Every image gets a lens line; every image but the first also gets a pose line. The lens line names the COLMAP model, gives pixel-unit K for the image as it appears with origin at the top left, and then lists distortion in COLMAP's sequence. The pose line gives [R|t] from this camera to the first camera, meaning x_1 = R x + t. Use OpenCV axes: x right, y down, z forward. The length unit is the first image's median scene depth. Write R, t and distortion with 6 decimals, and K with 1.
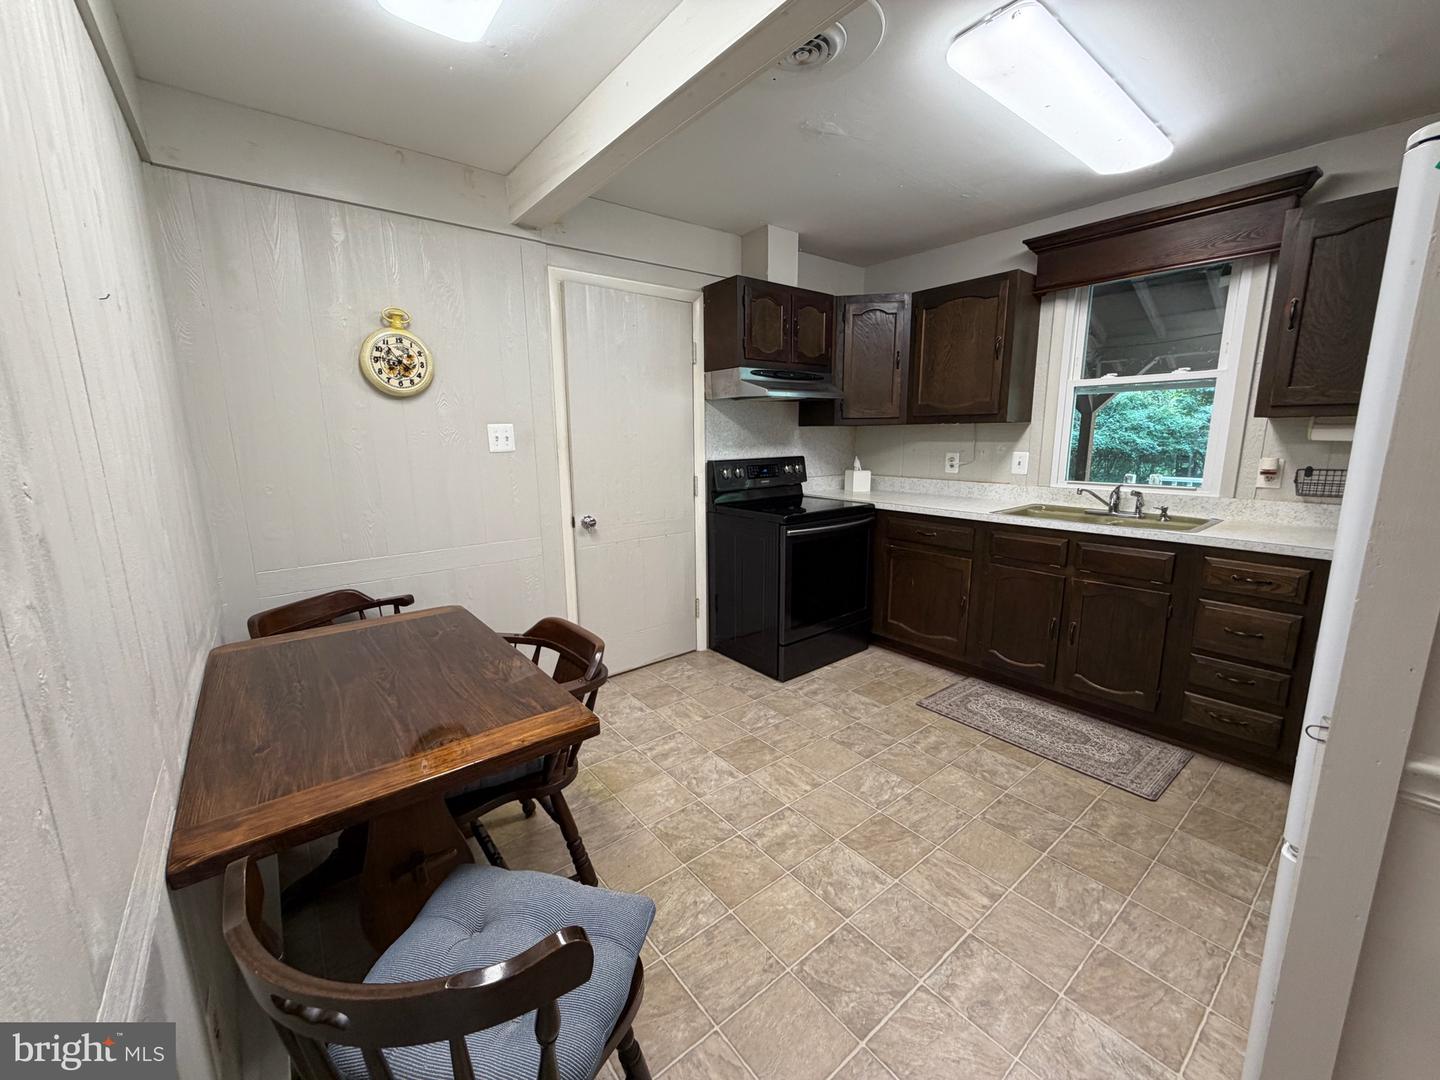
lens RADIAL K [[573.9, 0, 719.8], [0, 573.9, 542.0], [0, 0, 1]] dist [0.000288, 0.000361]
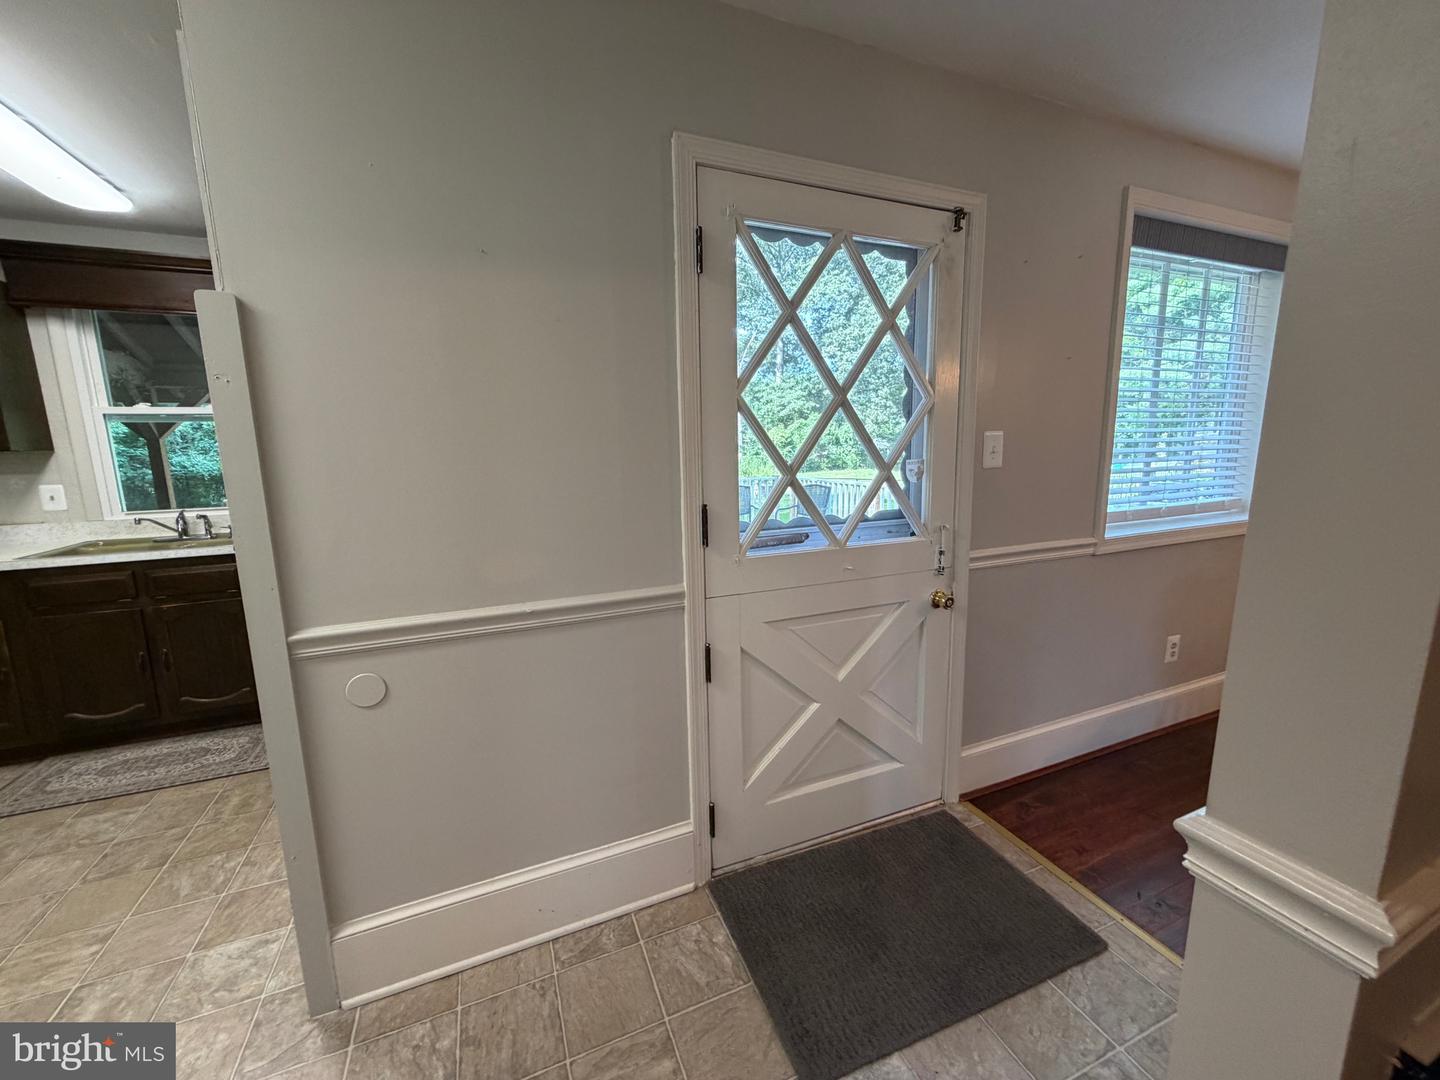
lens RADIAL K [[573.9, 0, 721.9], [0, 573.9, 540.4], [0, 0, 1]] dist [0.000288, 0.000361]
pose [[0.276325, -0.152094, 0.948953, -0.035477], [0.192874, 0.976086, 0.100280, 0.039378], [-0.941512, 0.155319, 0.299052, -0.238602]]
